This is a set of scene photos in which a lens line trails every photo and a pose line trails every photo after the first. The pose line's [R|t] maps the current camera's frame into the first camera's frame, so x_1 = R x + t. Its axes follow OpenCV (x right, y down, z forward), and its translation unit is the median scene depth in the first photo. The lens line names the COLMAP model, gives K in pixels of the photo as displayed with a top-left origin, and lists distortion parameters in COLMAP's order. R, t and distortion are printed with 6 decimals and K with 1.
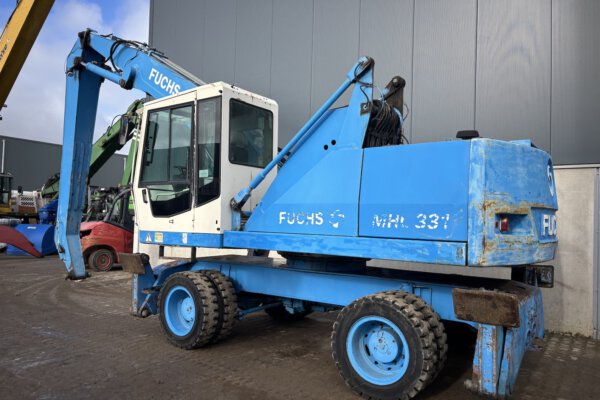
lens RADIAL K [[448.9, 0, 292.2], [0, 448.9, 196.6], [0, 0, 1]] dist [0.018830, -0.026121]
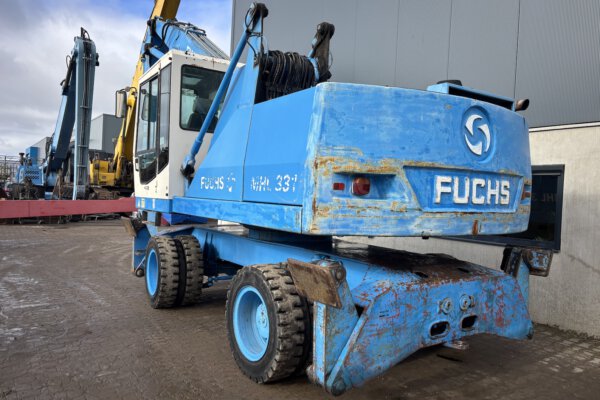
lens RADIAL K [[448.9, 0, 292.1], [0, 448.9, 195.7], [0, 0, 1]] dist [0.018830, -0.026121]
pose [[0.940791, 0.014973, -0.338655, 0.516914], [-0.000824, 0.999122, 0.041886, 0.036078], [0.338985, -0.039127, 0.939978, 0.150315]]
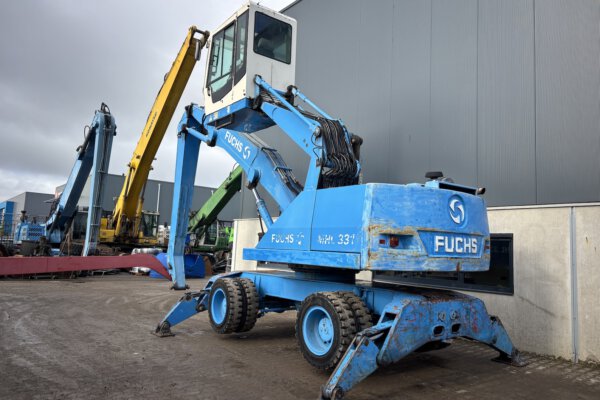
lens RADIAL K [[448.9, 0, 295.8], [0, 448.9, 196.7], [0, 0, 1]] dist [0.018830, -0.026121]
pose [[0.961535, -0.015736, -0.274233, 0.463947], [-0.006331, 0.996823, -0.079399, 0.028032], [0.274611, 0.078081, 0.958380, -0.381427]]
